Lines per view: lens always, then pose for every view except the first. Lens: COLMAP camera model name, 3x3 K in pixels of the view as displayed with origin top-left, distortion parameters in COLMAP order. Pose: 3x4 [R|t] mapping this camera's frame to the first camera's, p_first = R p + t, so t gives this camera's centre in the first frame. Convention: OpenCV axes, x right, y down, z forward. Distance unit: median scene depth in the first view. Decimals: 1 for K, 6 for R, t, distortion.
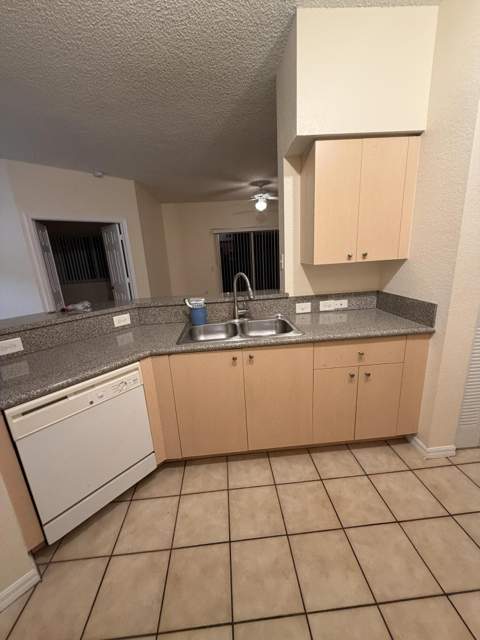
lens RADIAL K [[252.0, 0, 240.0], [0, 252.0, 320.0], [0, 0, 1]] dist [0.001081, 0.000226]
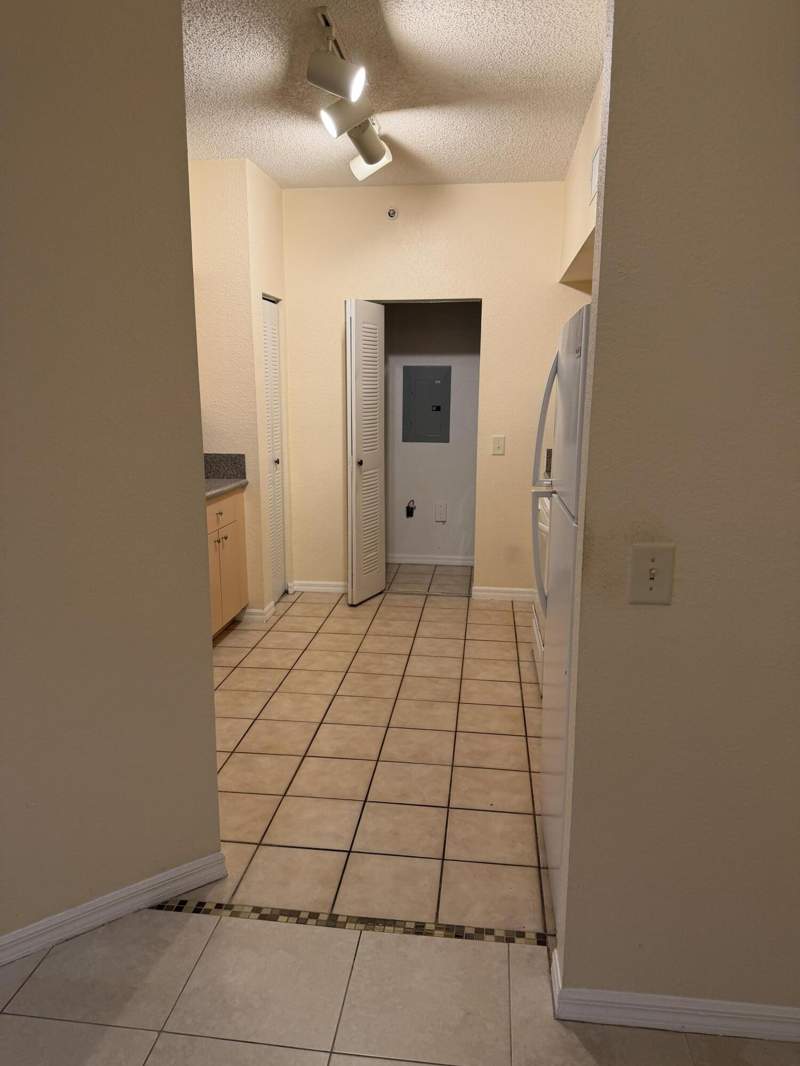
lens RADIAL K [[726.5, 0, 400.0], [0, 726.5, 533.0], [0, 0, 1]] dist [0.001061, 0.000101]
pose [[0.188662, -0.127378, 0.973746, -1.812336], [0.219407, 0.971956, 0.084634, 0.122078], [-0.957218, 0.197680, 0.211318, -0.102284]]
